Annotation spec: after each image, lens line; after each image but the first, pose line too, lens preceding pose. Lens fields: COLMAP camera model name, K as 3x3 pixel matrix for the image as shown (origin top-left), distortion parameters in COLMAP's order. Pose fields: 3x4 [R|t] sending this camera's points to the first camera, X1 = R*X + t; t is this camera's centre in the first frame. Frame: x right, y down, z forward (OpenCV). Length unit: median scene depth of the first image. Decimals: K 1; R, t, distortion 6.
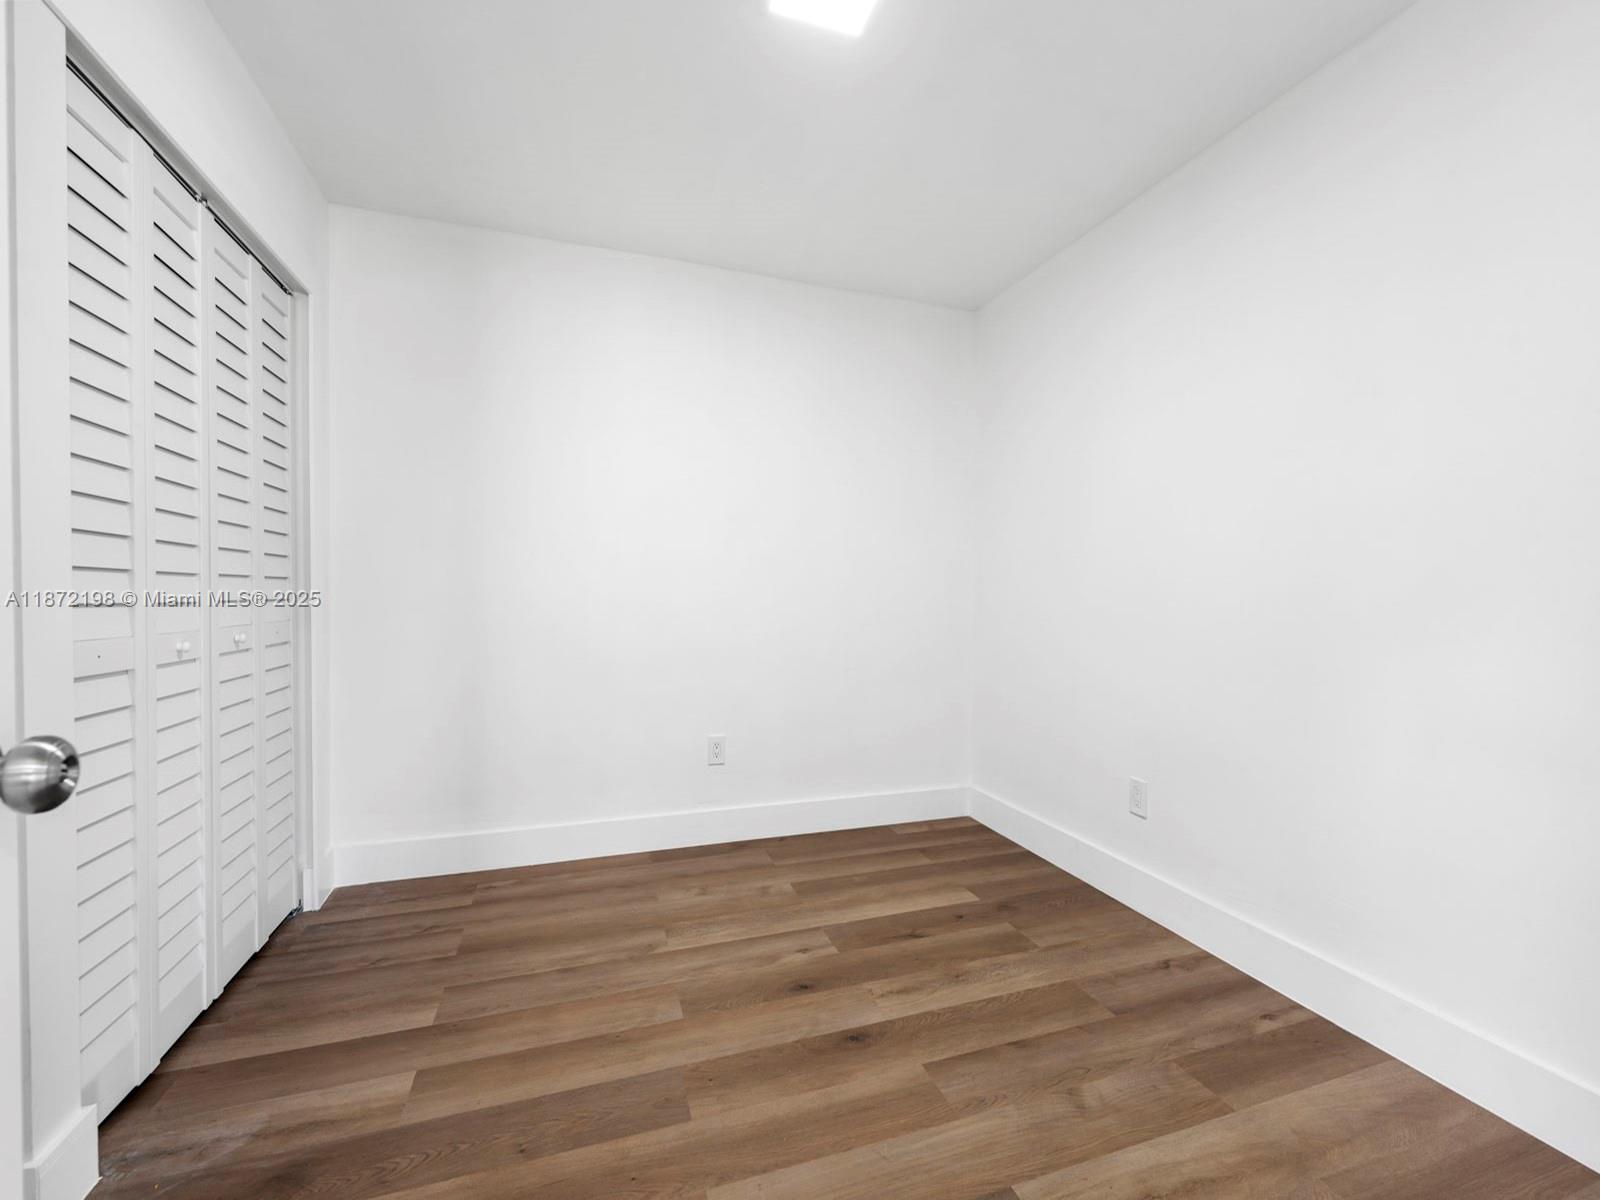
lens RADIAL K [[653.7, 0, 798.5], [0, 653.7, 599.8], [0, 0, 1]] dist [-0.000239, -0.000177]
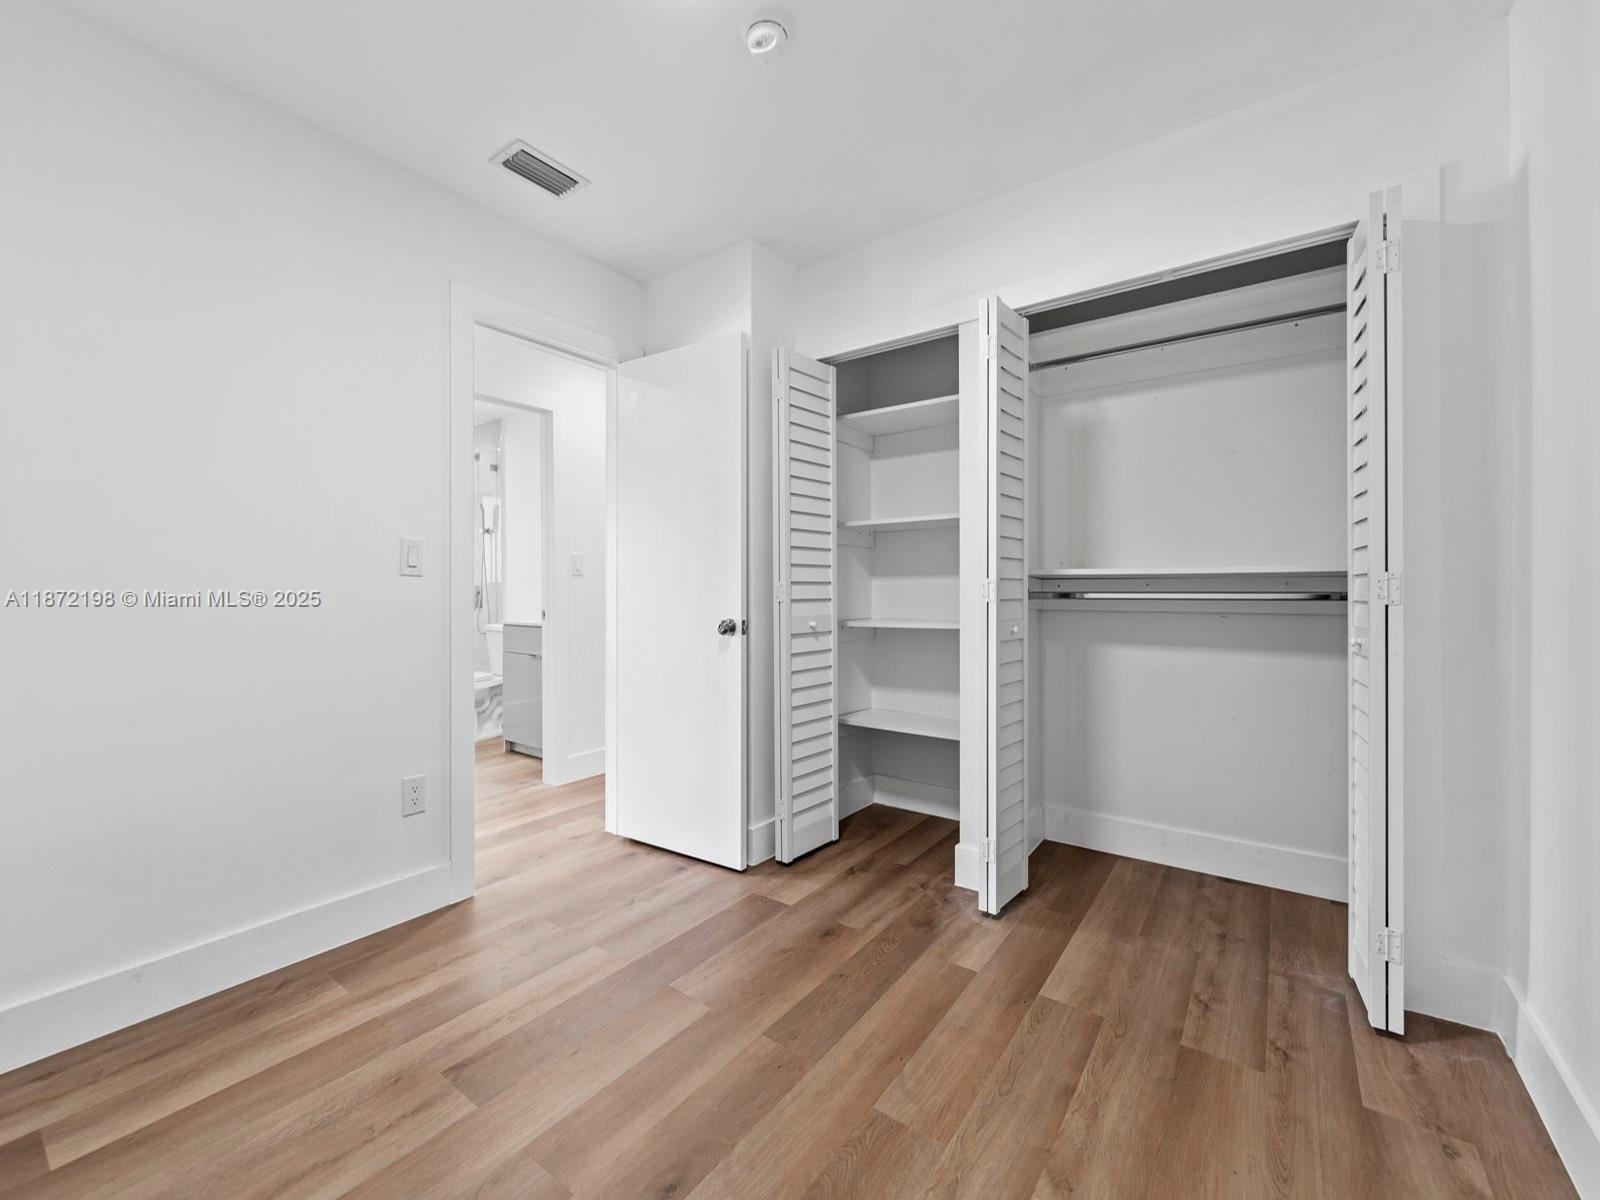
lens RADIAL K [[653.7, 0, 792.7], [0, 653.7, 596.1], [0, 0, 1]] dist [-0.000239, -0.000177]
pose [[-0.820733, -0.001941, -0.571308, 0.399749], [-0.008541, 0.999924, 0.008872, -0.010896], [0.571248, 0.012161, -0.820687, 1.694745]]
